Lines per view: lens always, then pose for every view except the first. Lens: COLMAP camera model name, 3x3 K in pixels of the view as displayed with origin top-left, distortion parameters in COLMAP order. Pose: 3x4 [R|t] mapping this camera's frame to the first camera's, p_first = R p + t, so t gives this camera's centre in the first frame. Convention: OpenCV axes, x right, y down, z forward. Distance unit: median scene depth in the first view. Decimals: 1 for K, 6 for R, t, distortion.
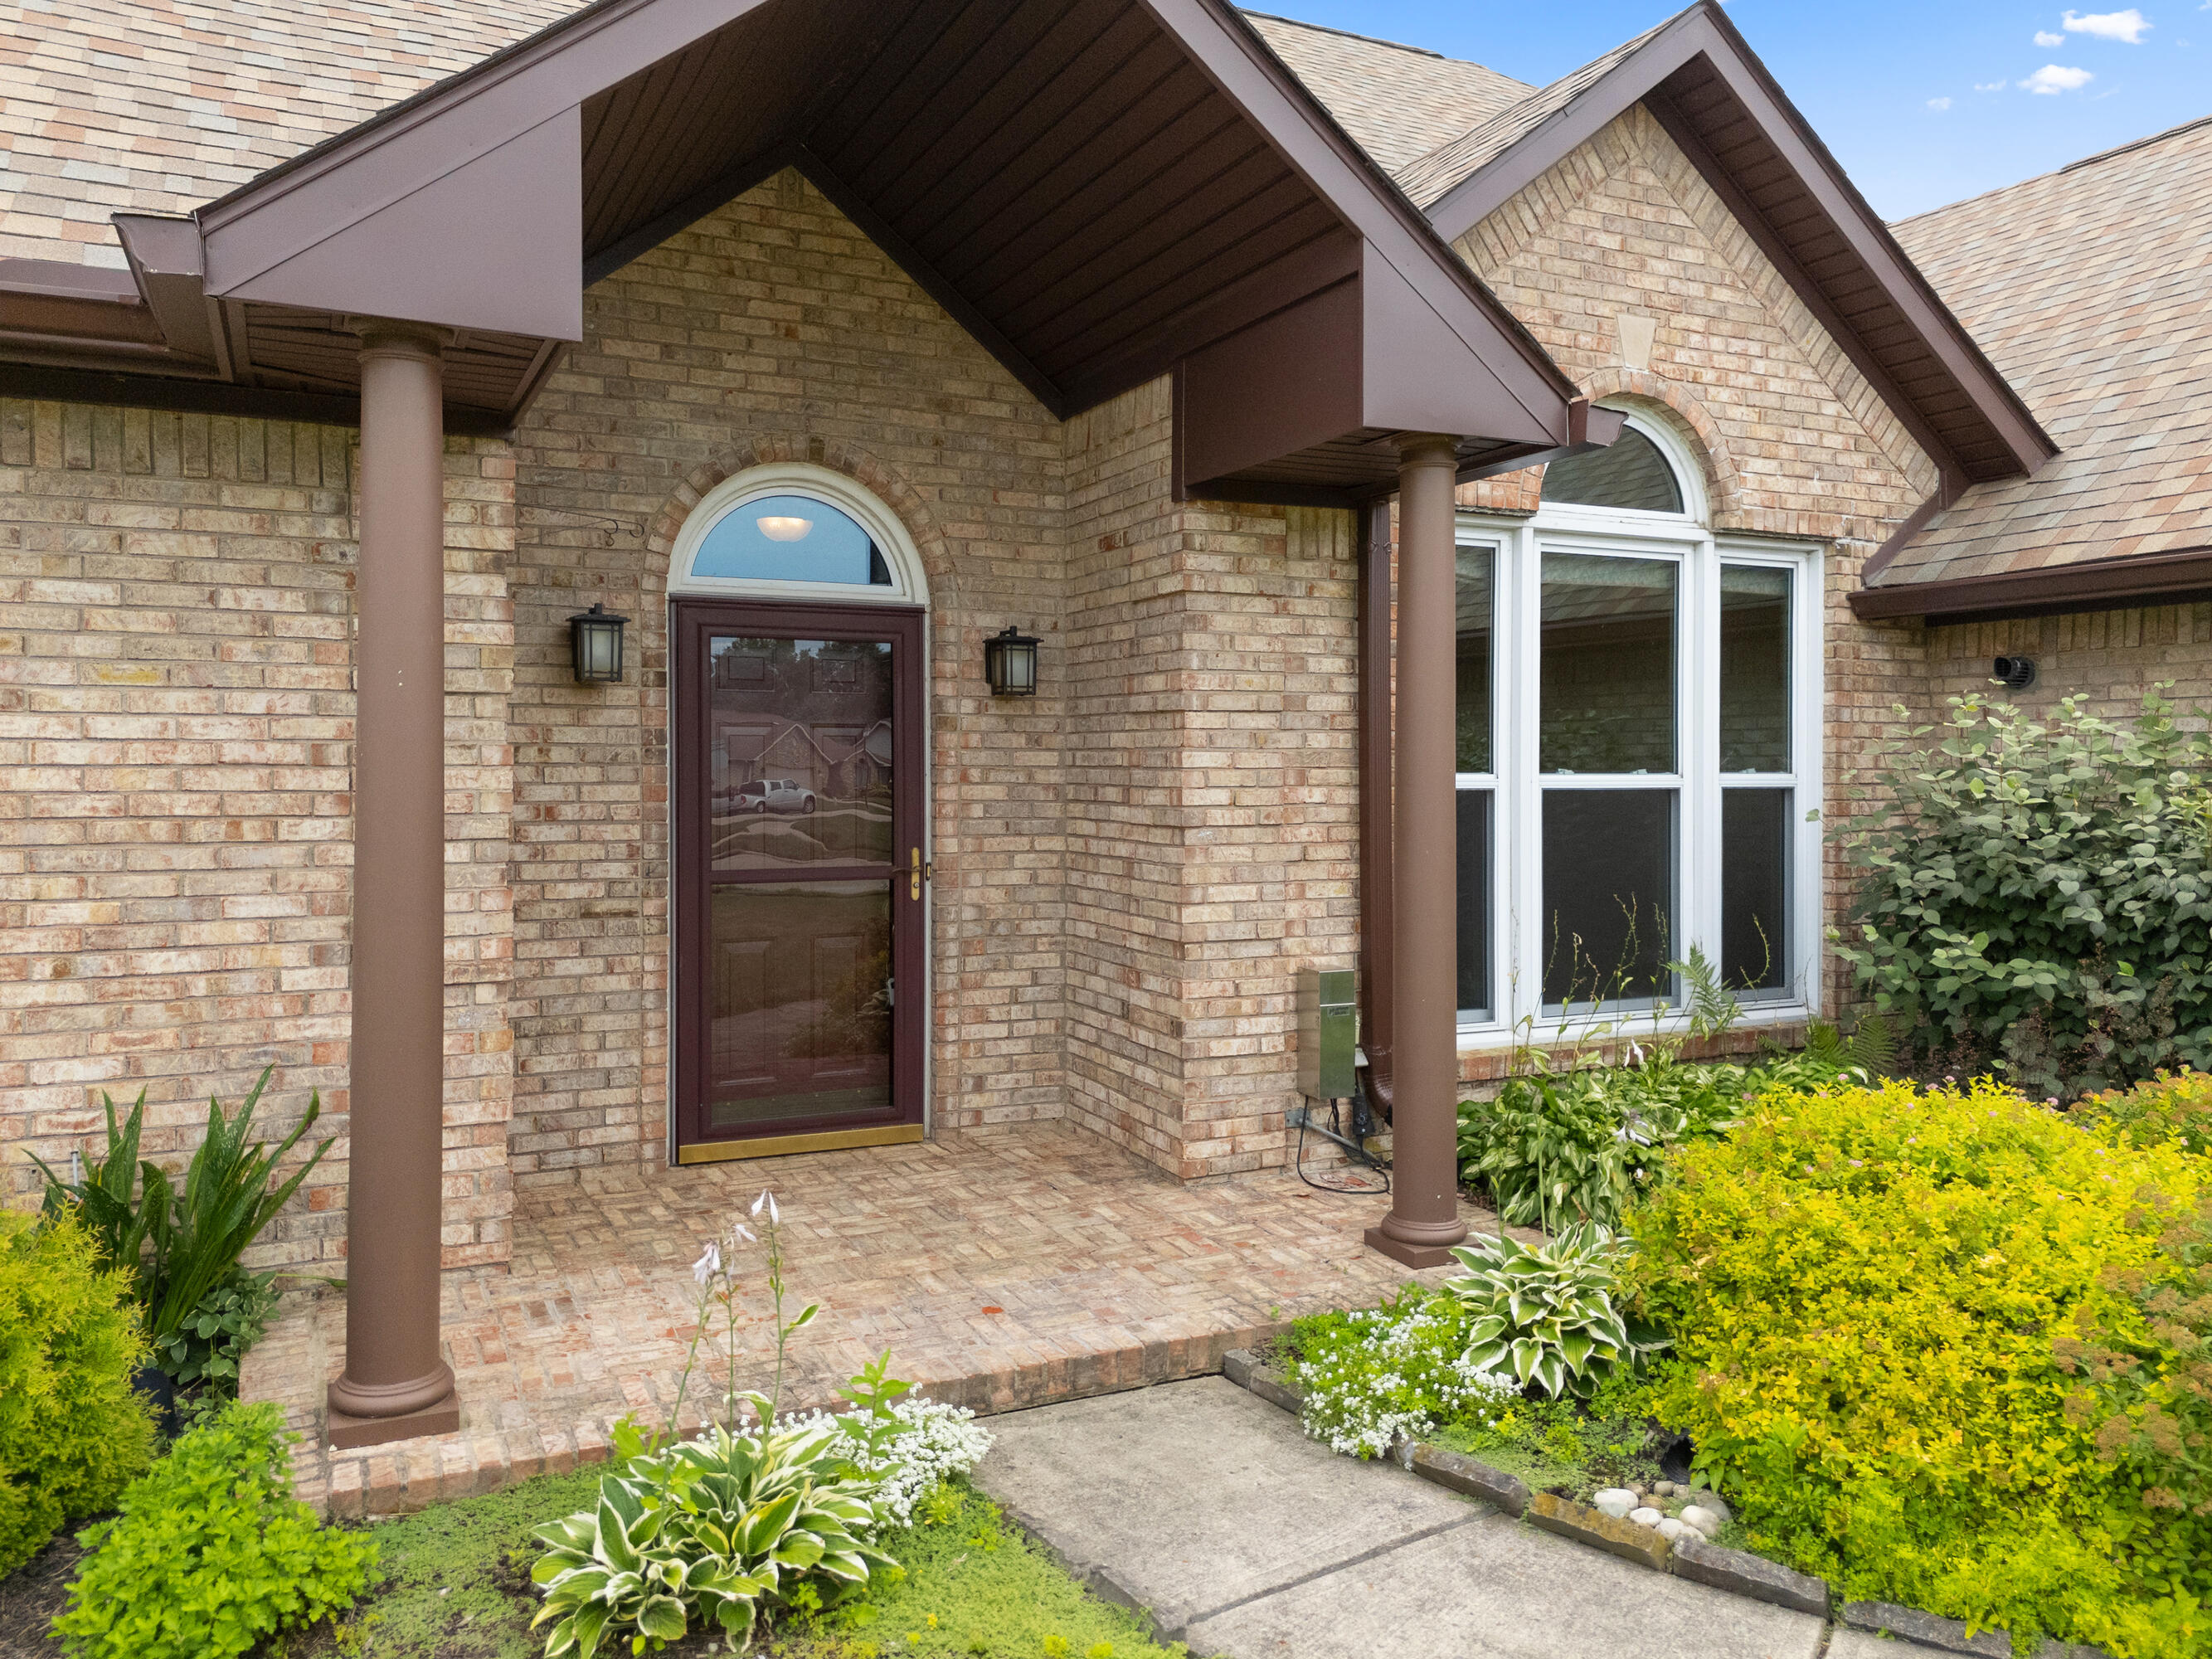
lens RADIAL K [[1605.6, 0, 1063.5], [0, 1605.6, 780.9], [0, 0, 1]] dist [0.057273, -0.002610]
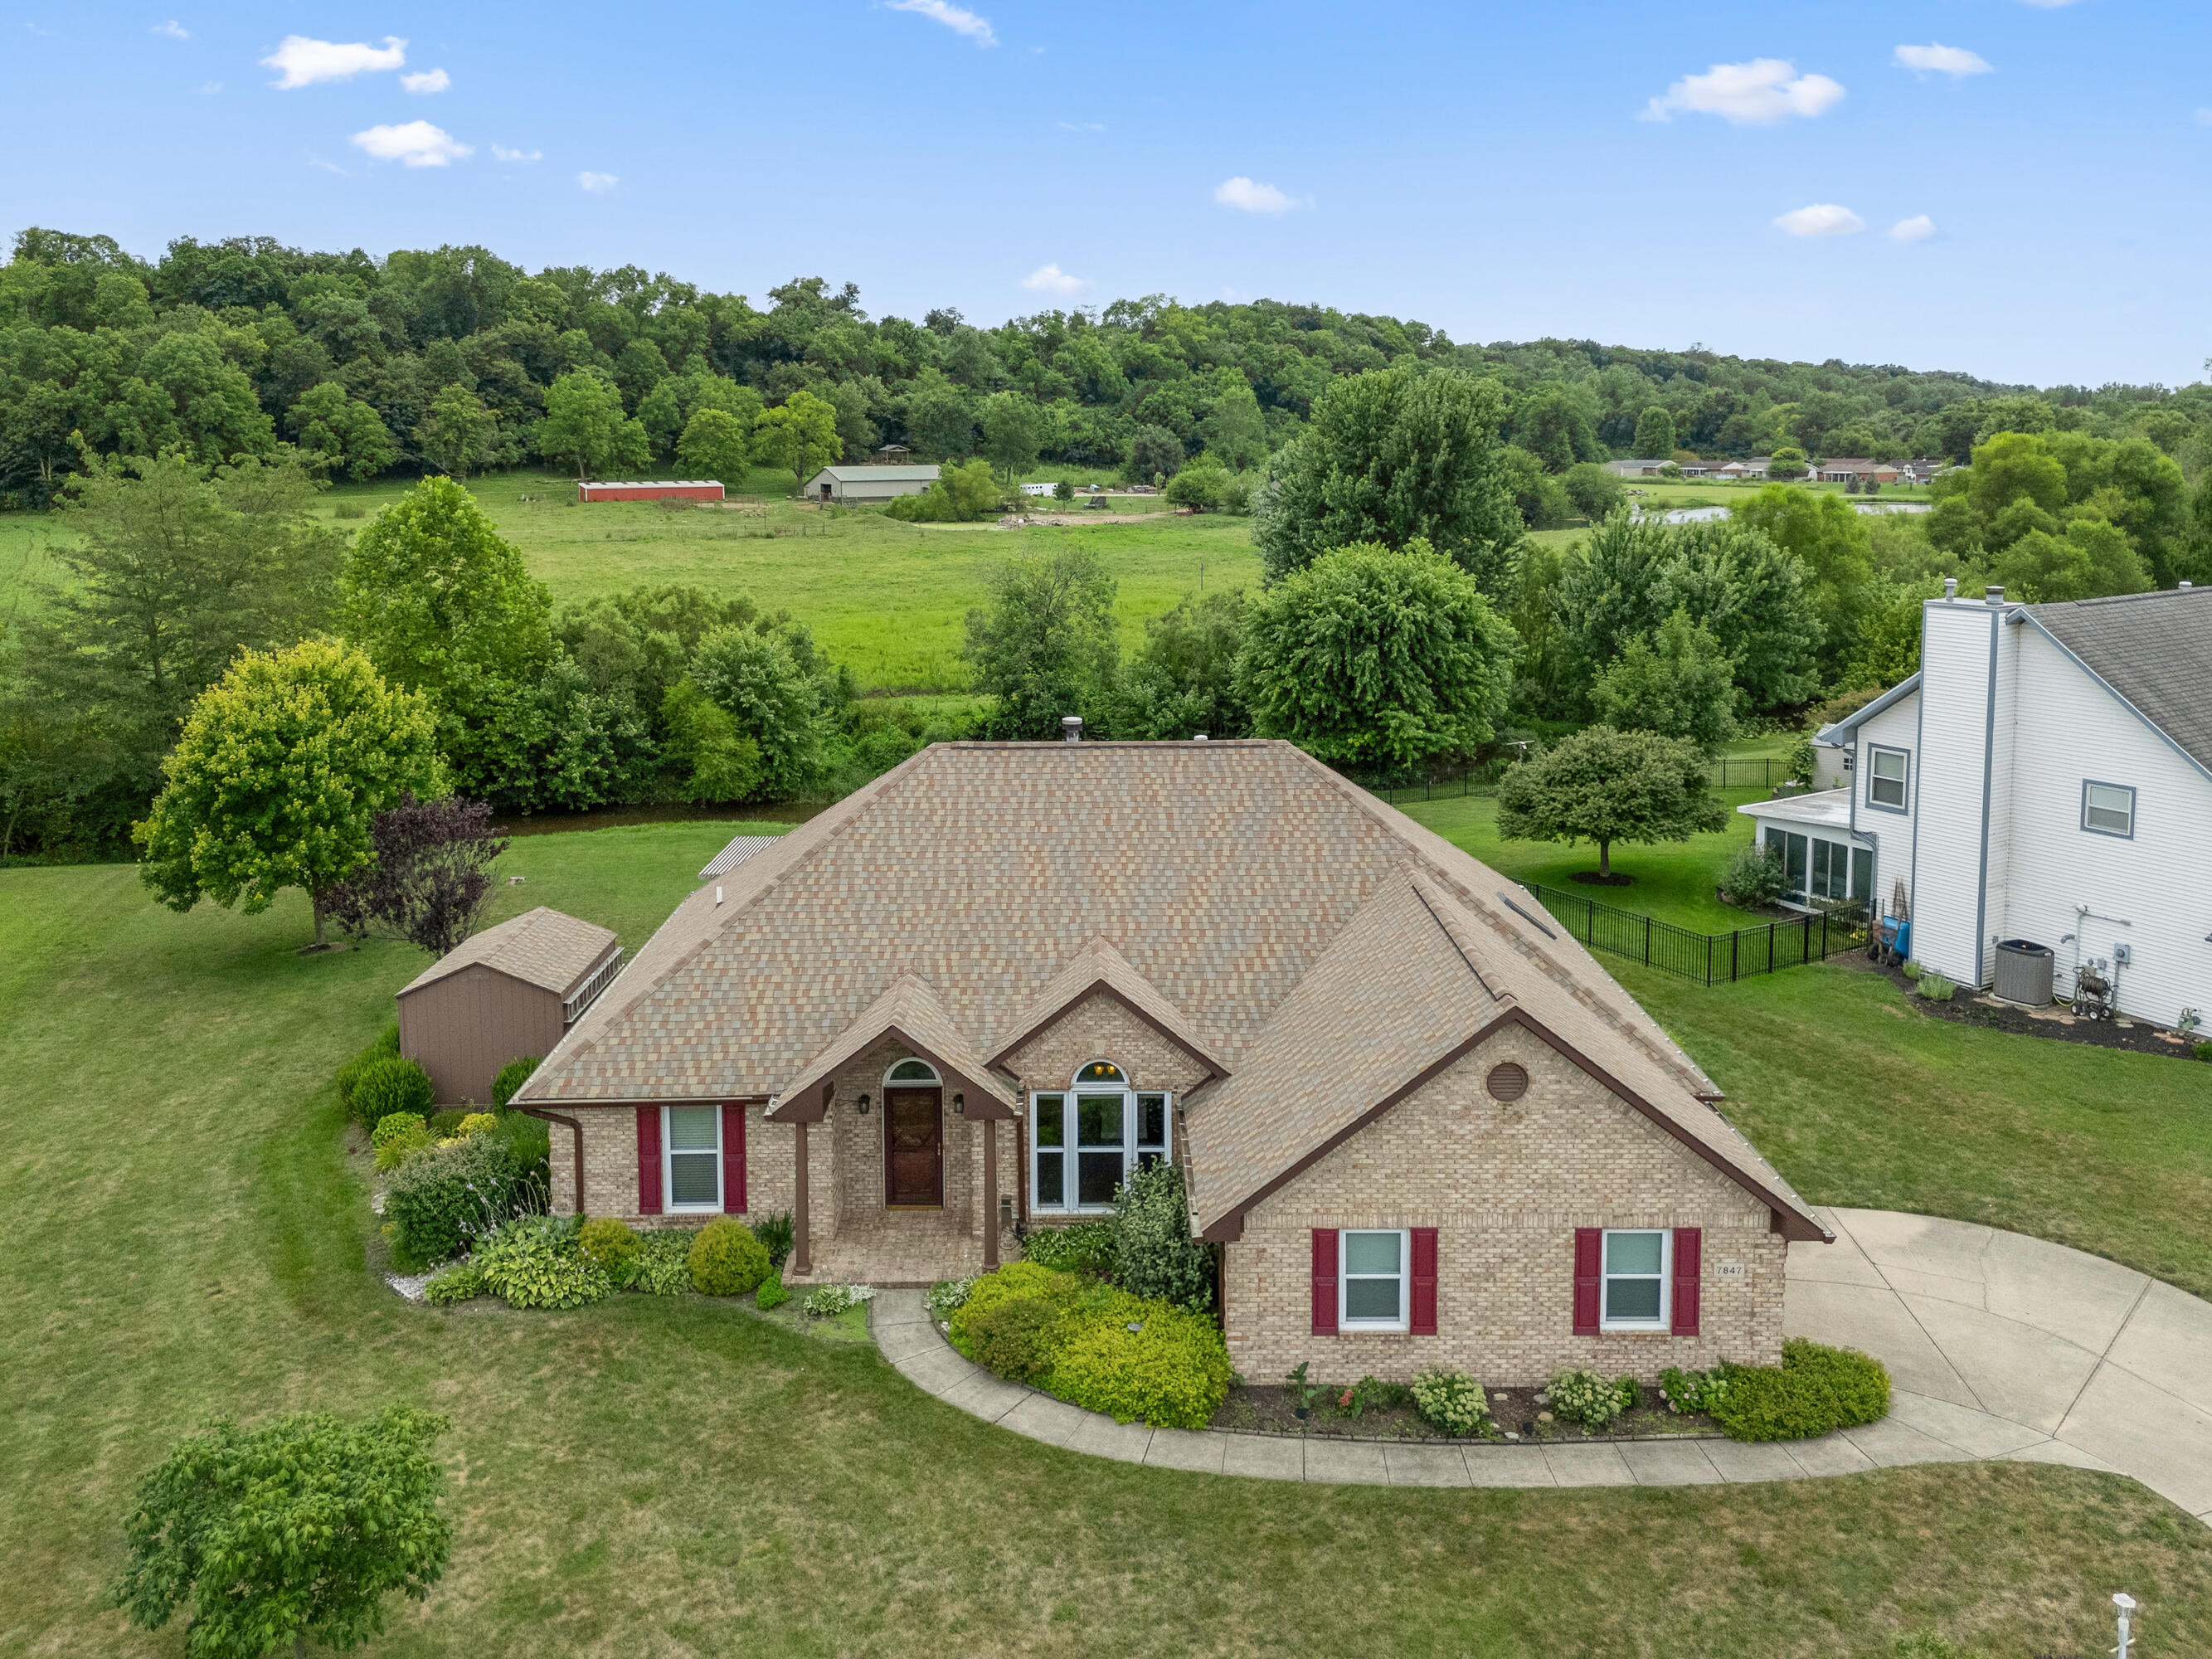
lens RADIAL K [[1679.1, 0, 1091.4], [0, 1679.1, 612.7], [0, 0, 1]] dist [0.060215, -0.051184]
pose [[0.907382, 0.038826, -0.418510, 2.302413], [0.001492, 0.995420, 0.095582, -1.965939], [0.420304, -0.087353, 0.903169, -3.024472]]
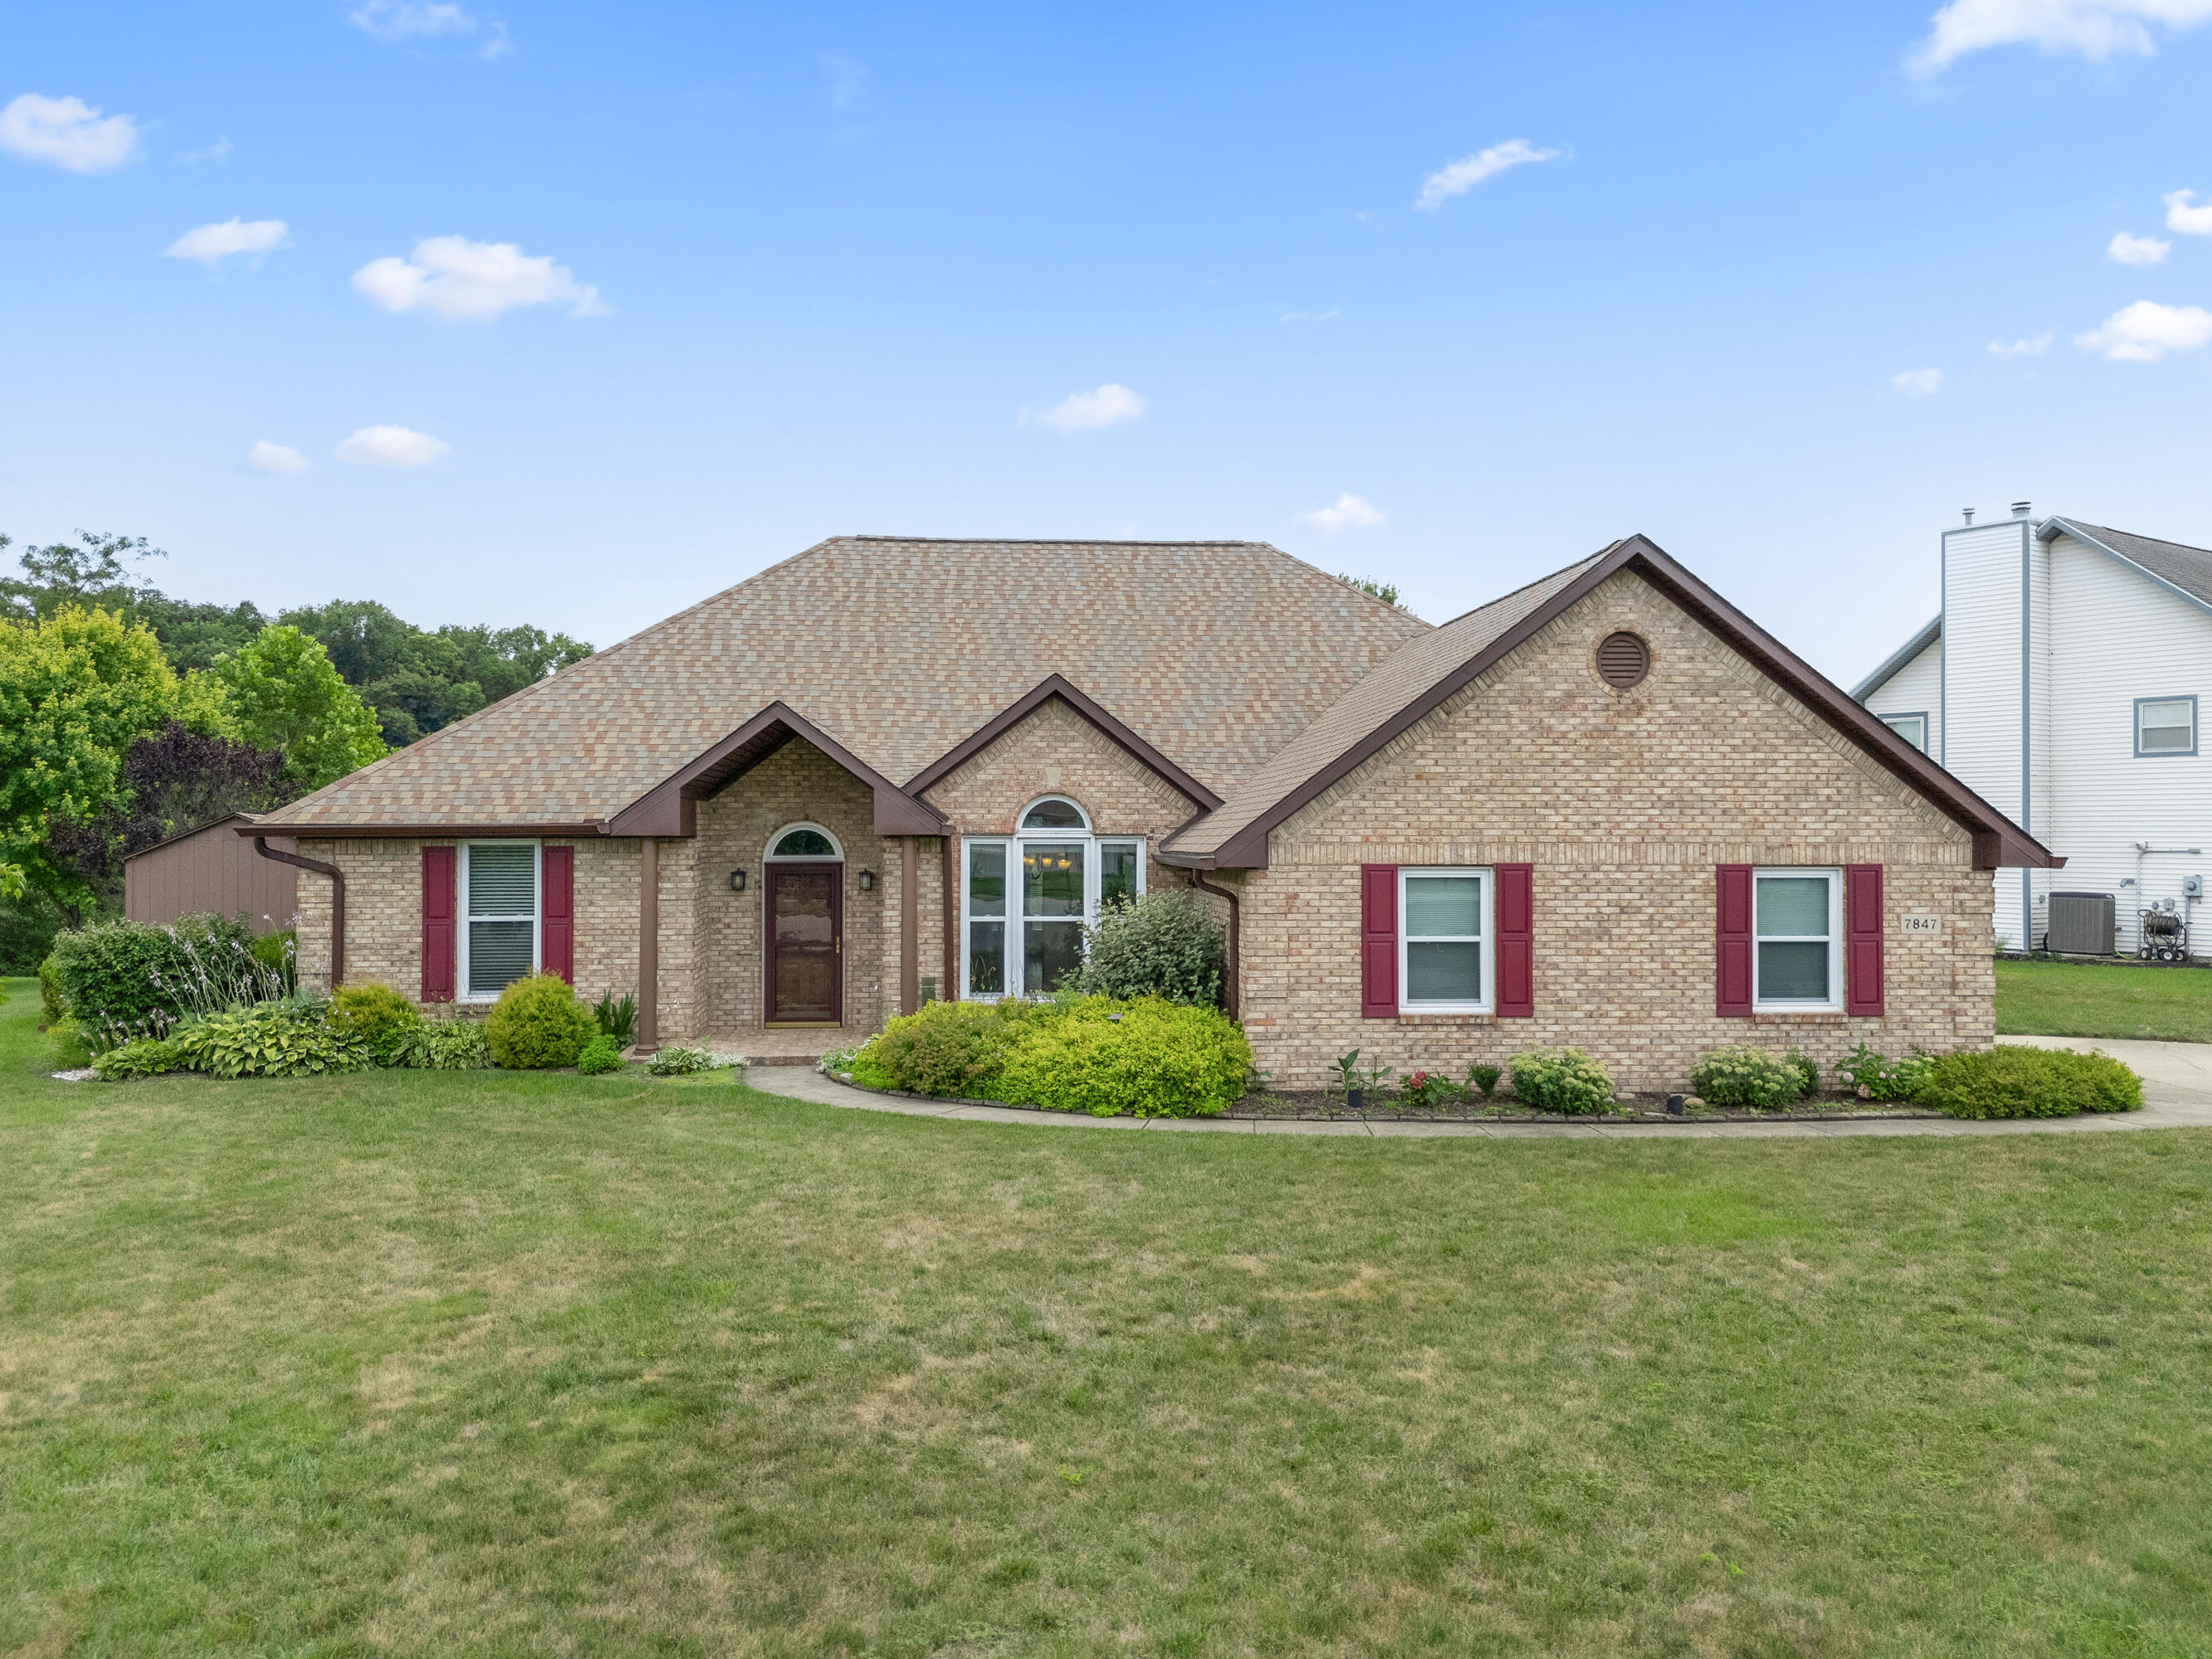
lens RADIAL K [[1629.6, 0, 1111.2], [0, 1629.6, 817.6], [0, 0, 1]] dist [0.060640, -0.053437]
pose [[0.937350, -0.002884, -0.348377, 1.725247], [-0.002736, 0.999874, -0.015638, -0.163475], [0.348378, 0.015612, 0.937224, -2.077585]]
